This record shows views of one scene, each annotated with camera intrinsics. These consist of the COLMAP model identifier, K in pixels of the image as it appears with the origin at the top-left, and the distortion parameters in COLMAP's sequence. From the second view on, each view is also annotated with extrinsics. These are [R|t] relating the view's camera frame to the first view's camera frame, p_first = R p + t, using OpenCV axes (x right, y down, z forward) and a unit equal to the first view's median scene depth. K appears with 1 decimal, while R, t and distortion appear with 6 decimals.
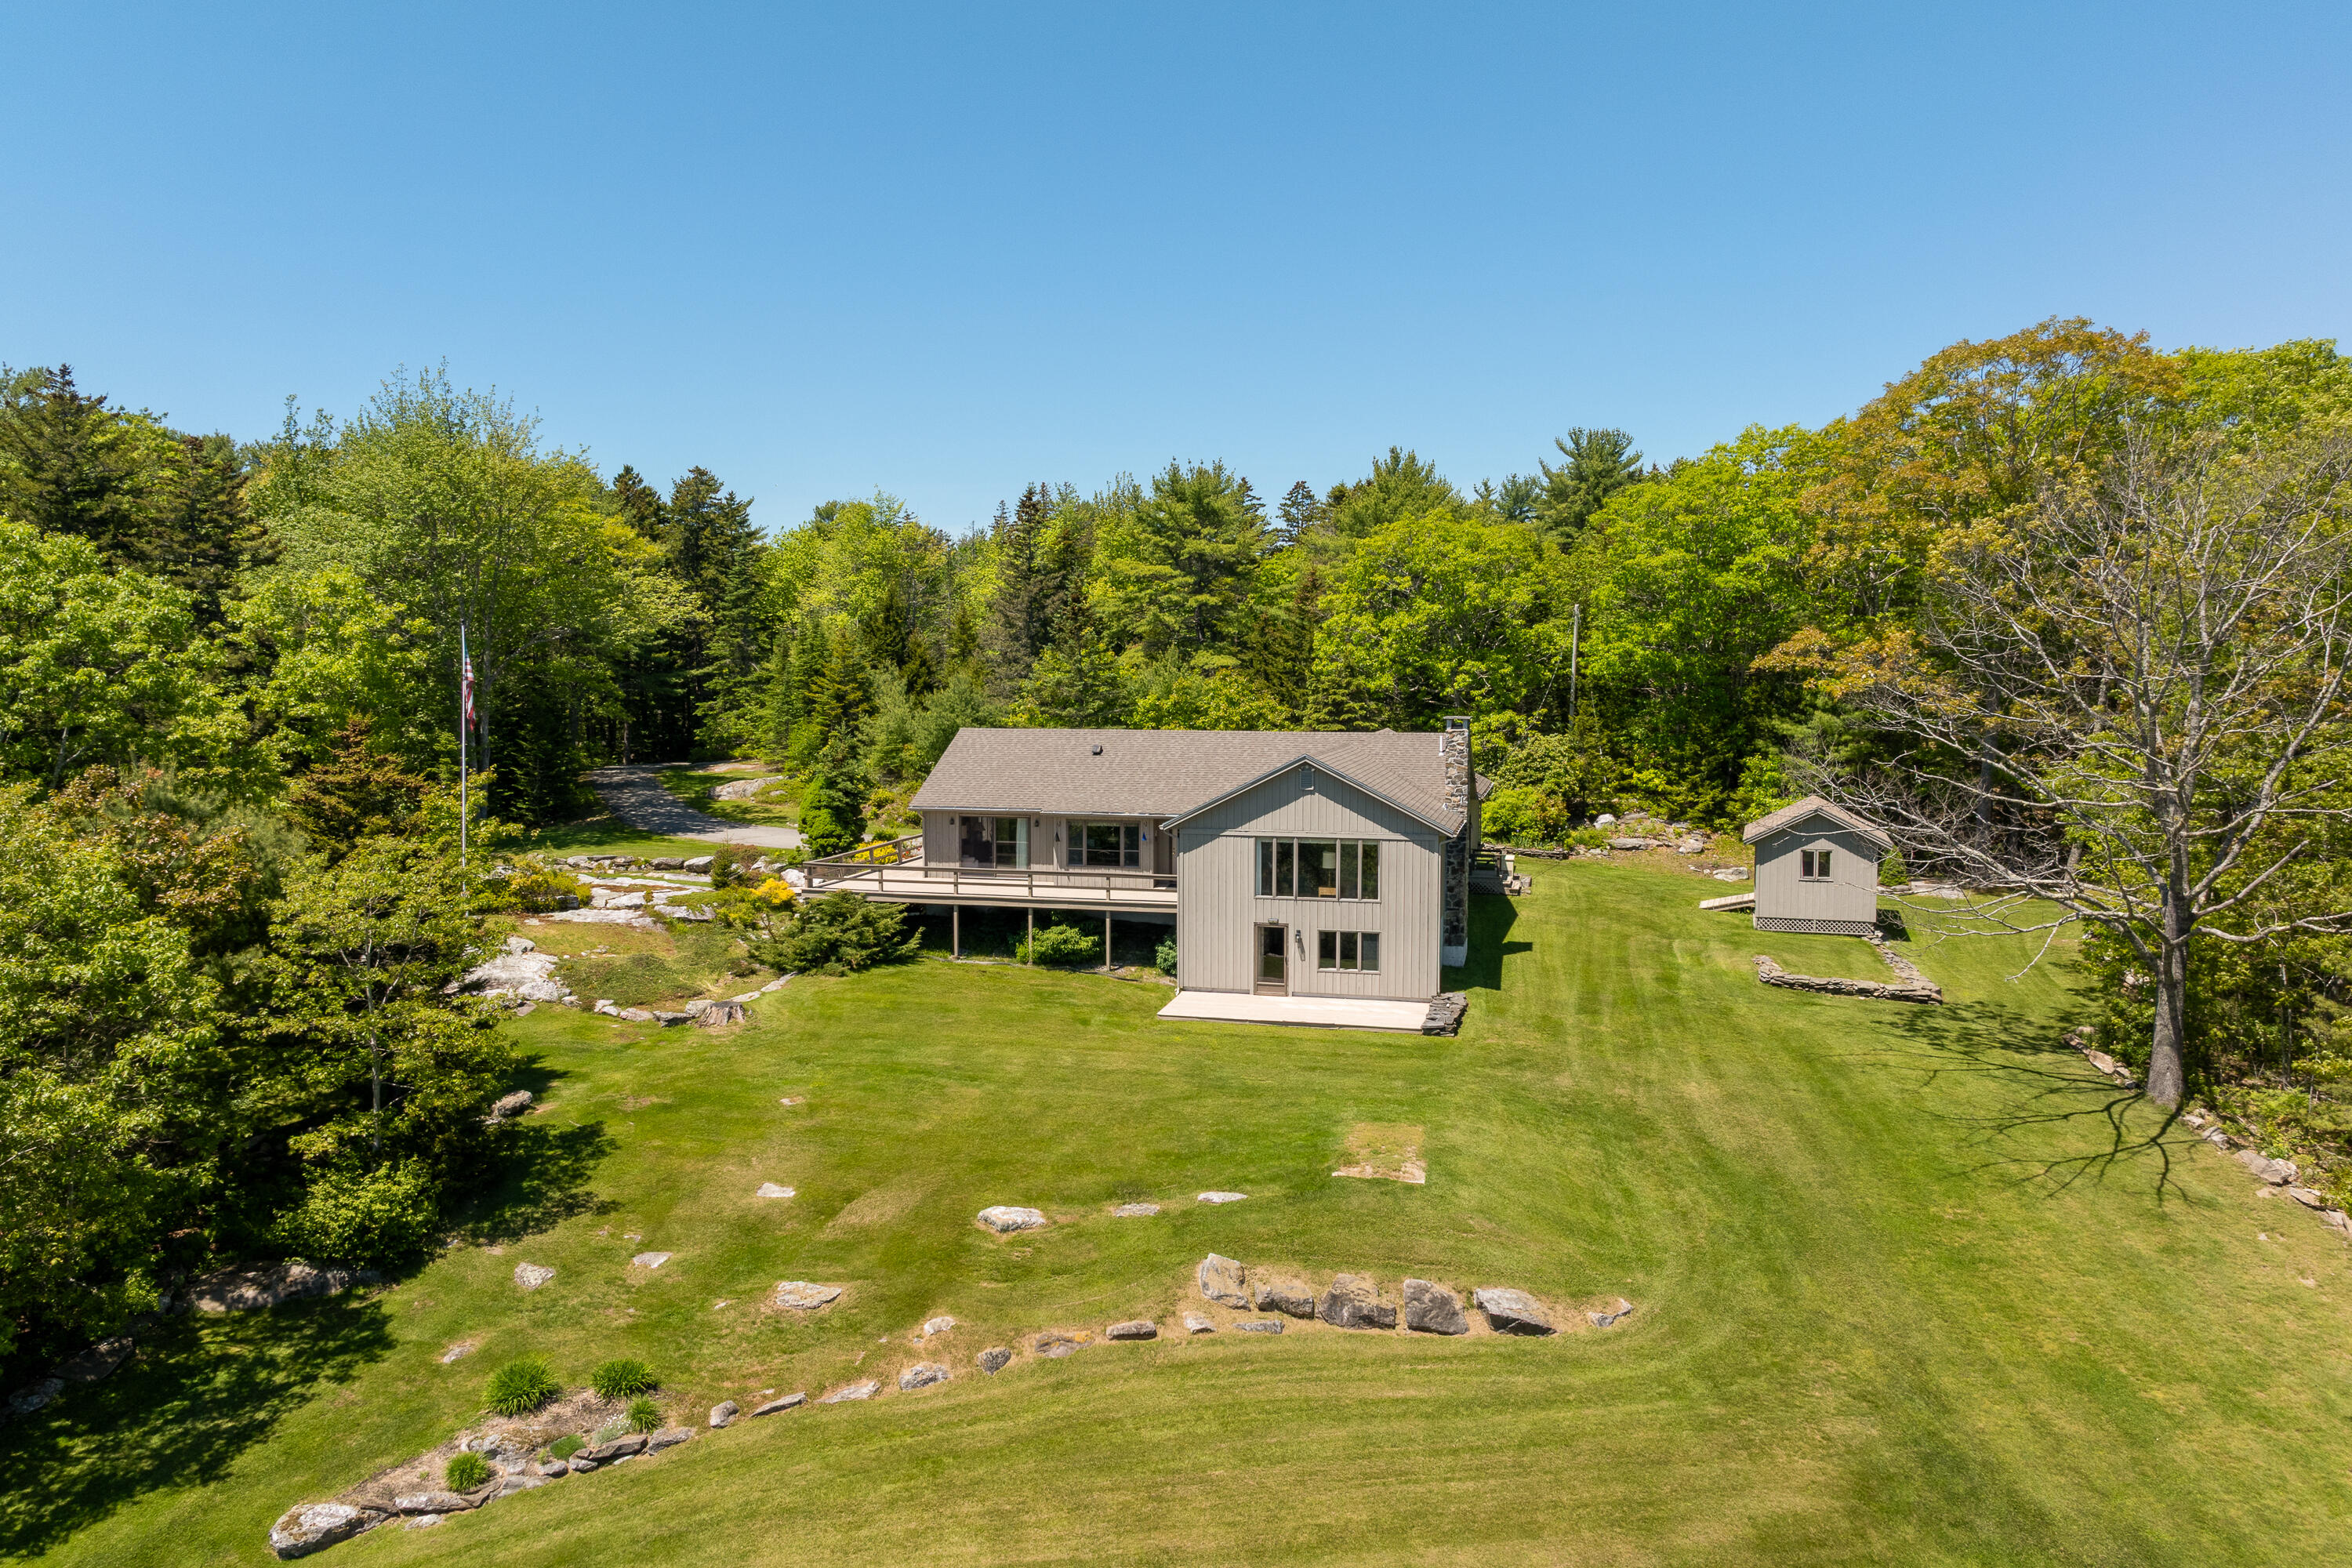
lens RADIAL K [[1635.1, 0, 1151.9], [0, 1635.1, 813.0], [0, 0, 1]] dist [-0.008188, 0.009737]
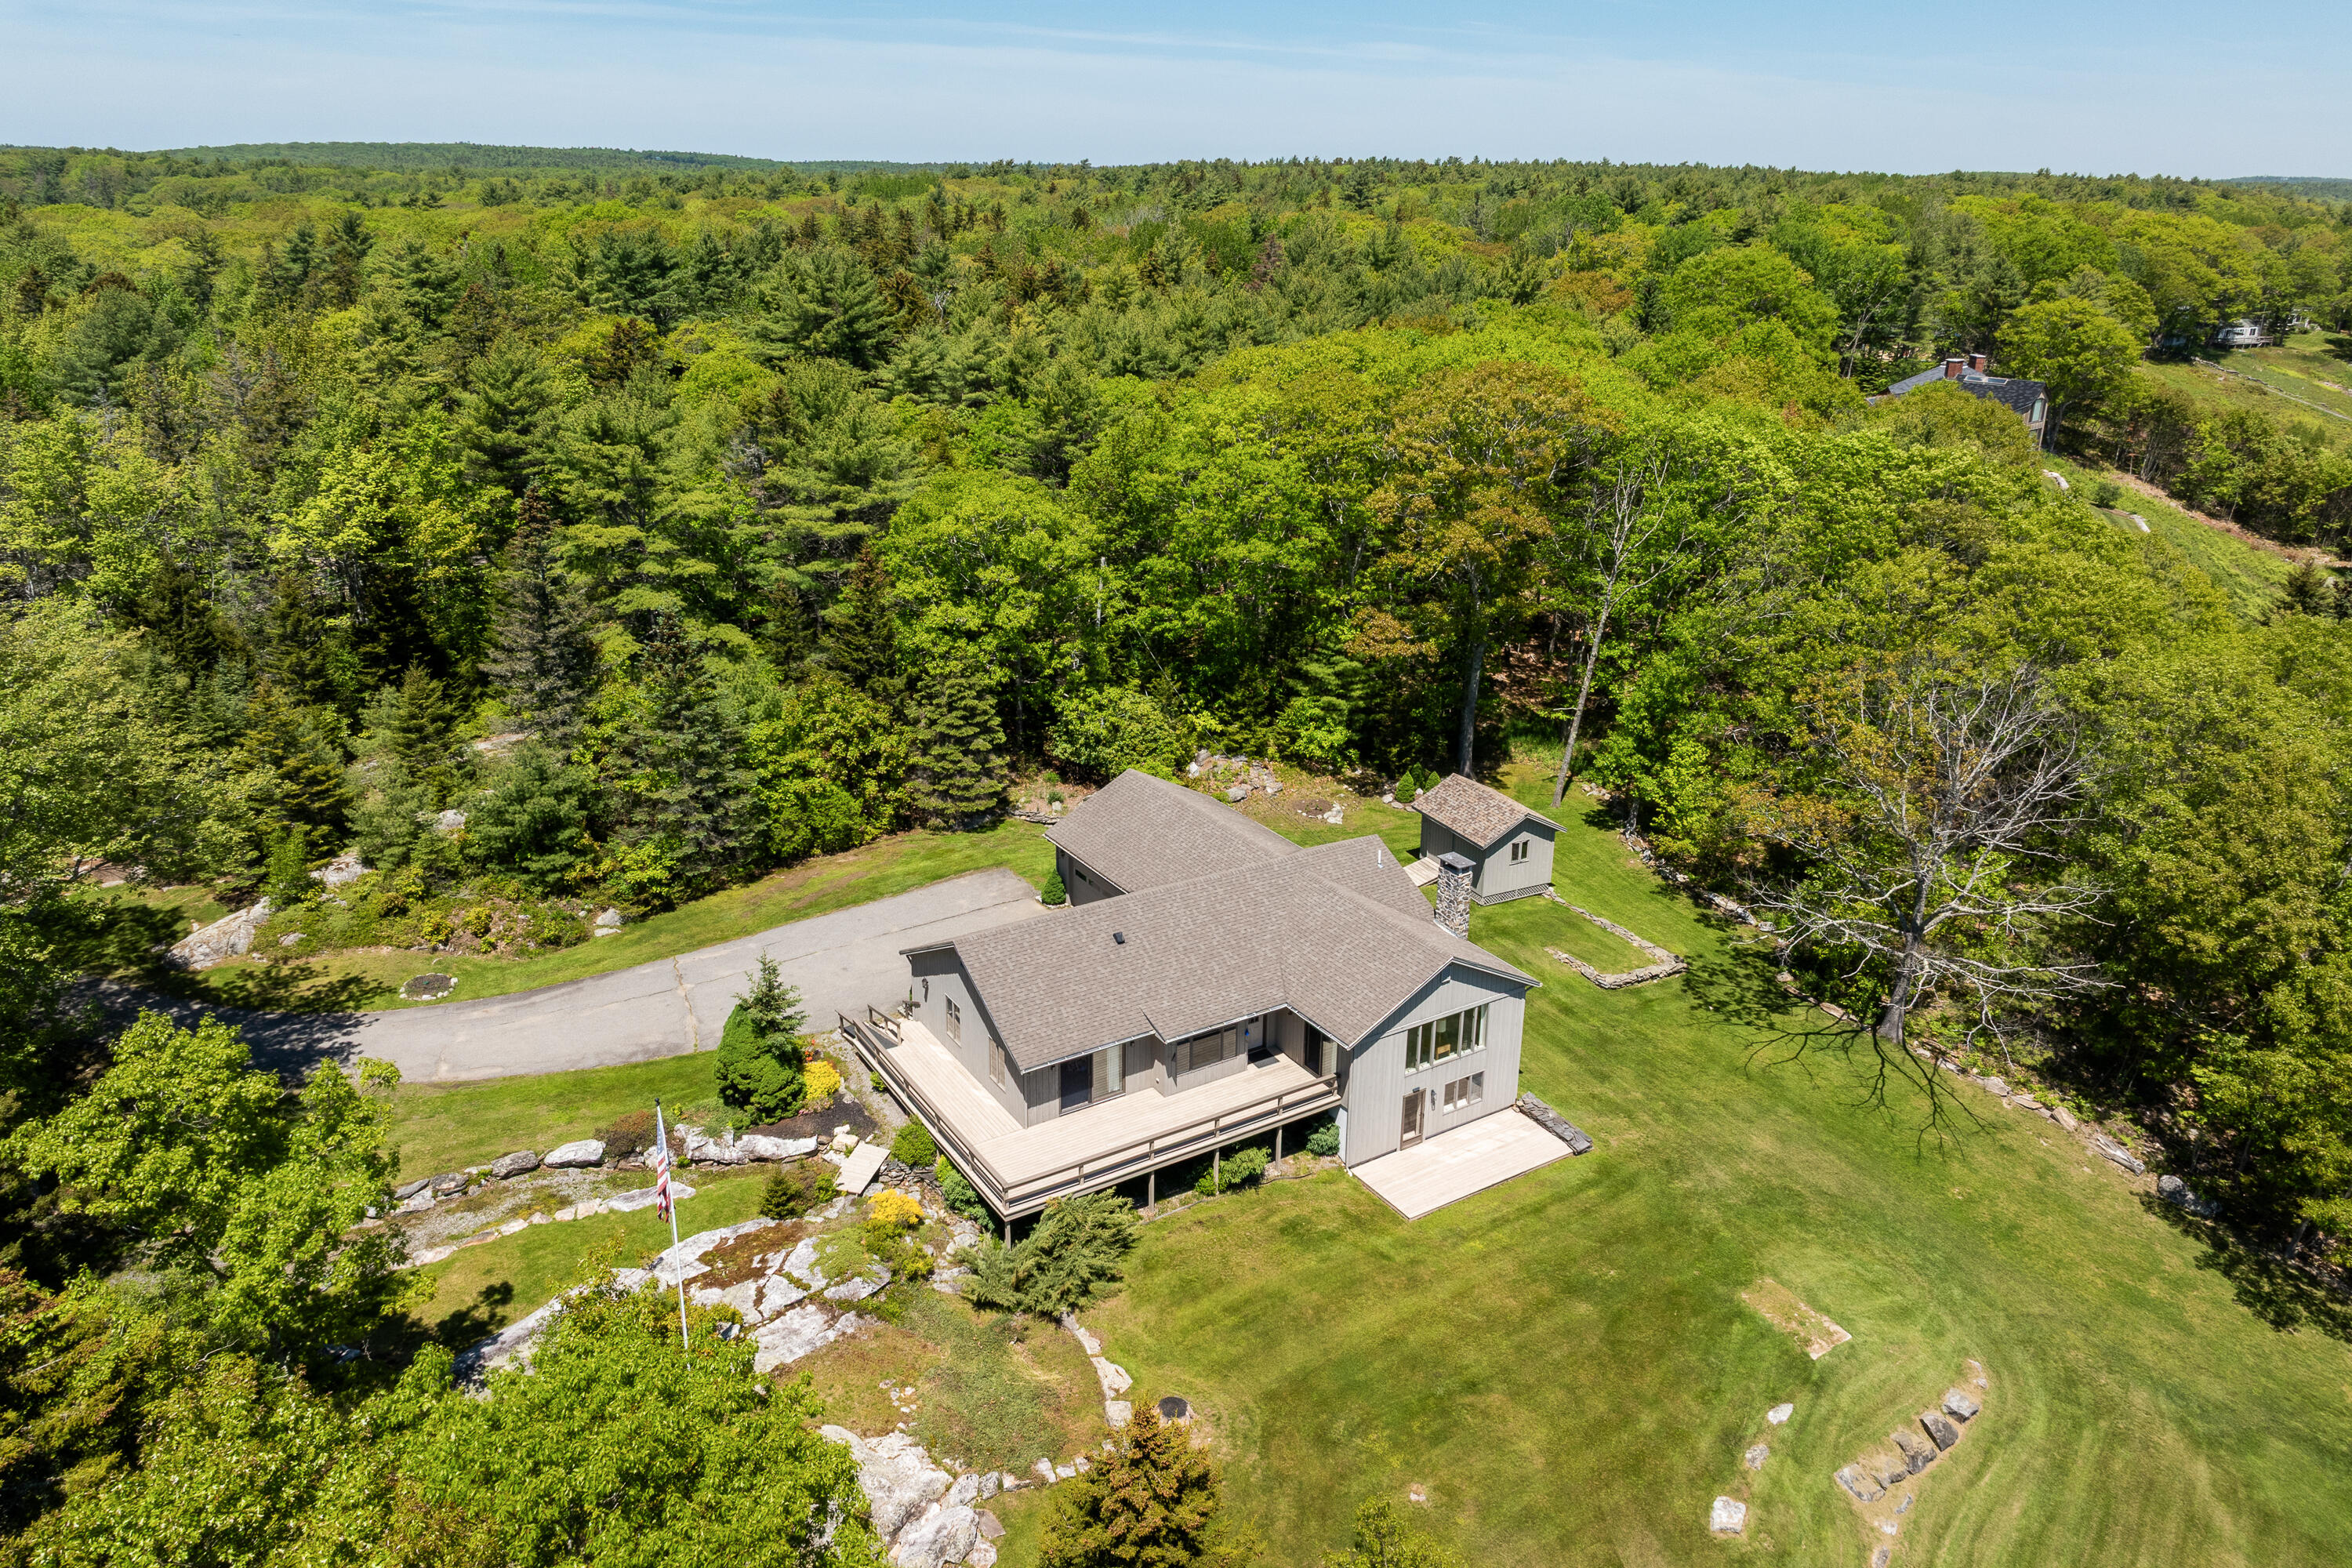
lens RADIAL K [[1635.1, 0, 1185.6], [0, 1635.1, 730.6], [0, 0, 1]] dist [-0.008188, 0.009737]
pose [[0.678158, -0.225987, 0.699308, -0.744671], [0.049693, 0.963471, 0.263163, -0.463403], [-0.733234, -0.143715, 0.664616, 0.359049]]
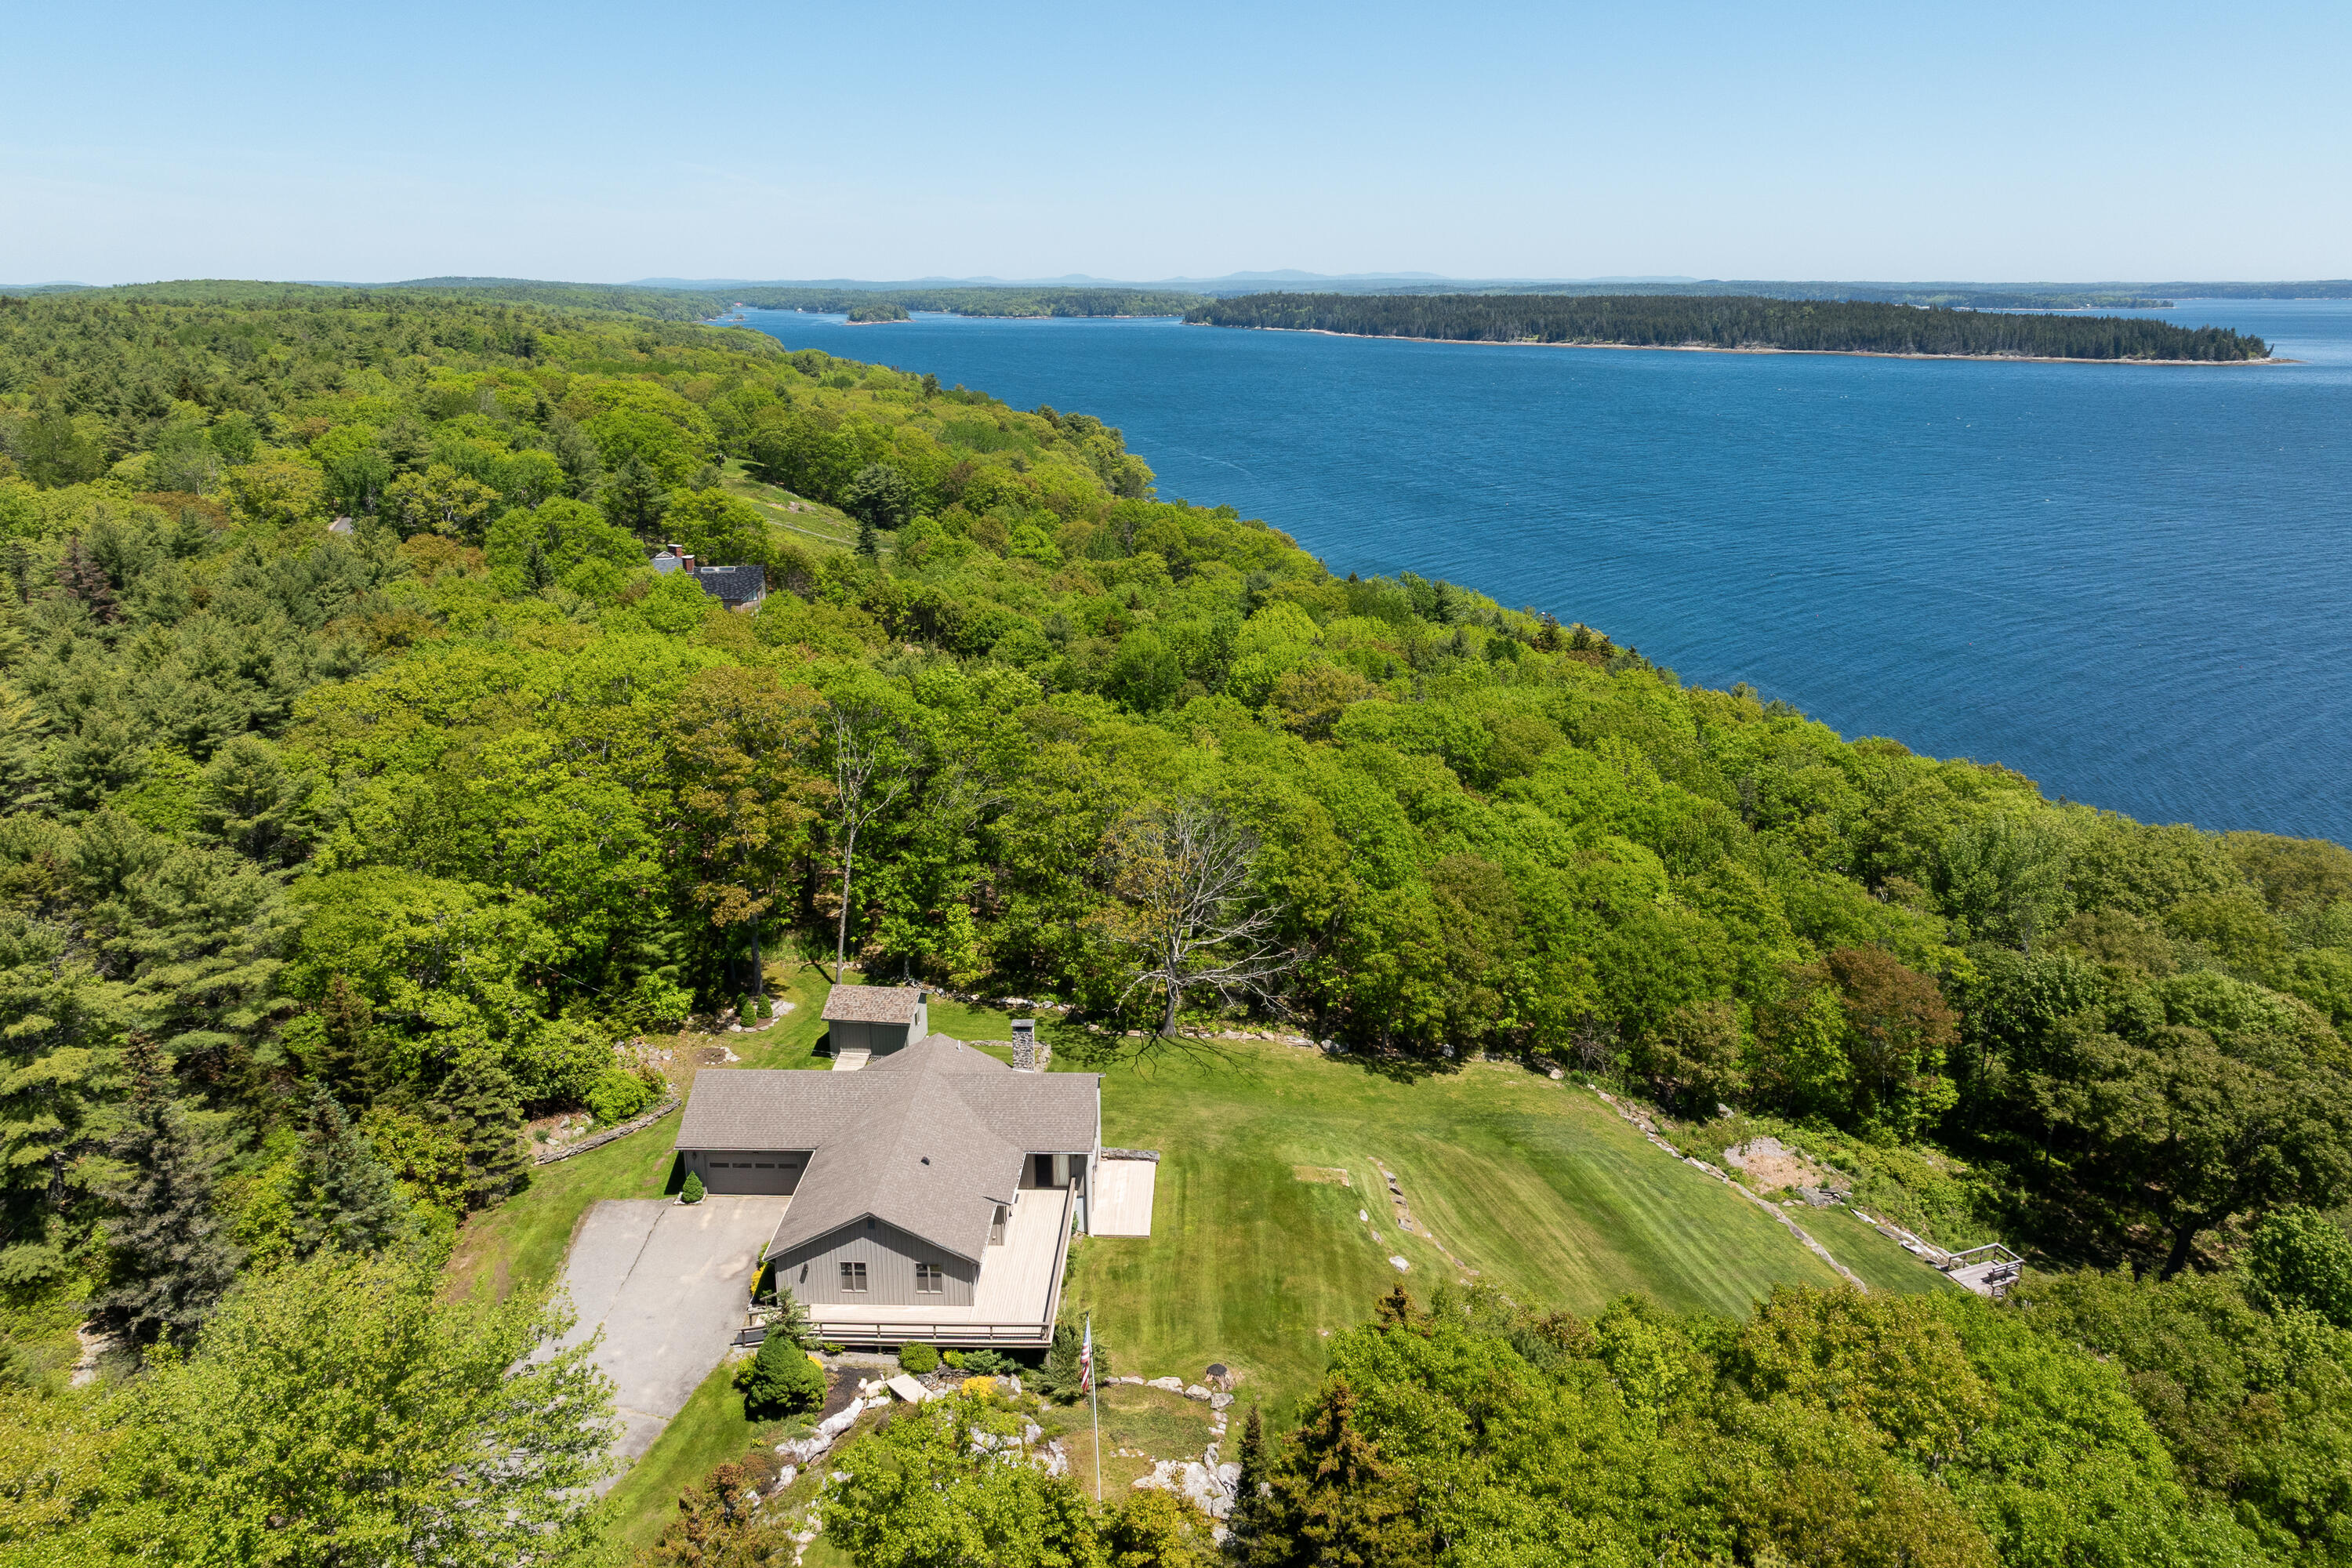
lens RADIAL K [[1635.1, 0, 1190.0], [0, 1635.1, 779.9], [0, 0, 1]] dist [-0.008188, 0.009737]
pose [[-0.225600, -0.280378, 0.933002, -1.408198], [0.086827, 0.948094, 0.305908, -0.820710], [-0.970343, 0.150022, -0.189545, 1.096973]]
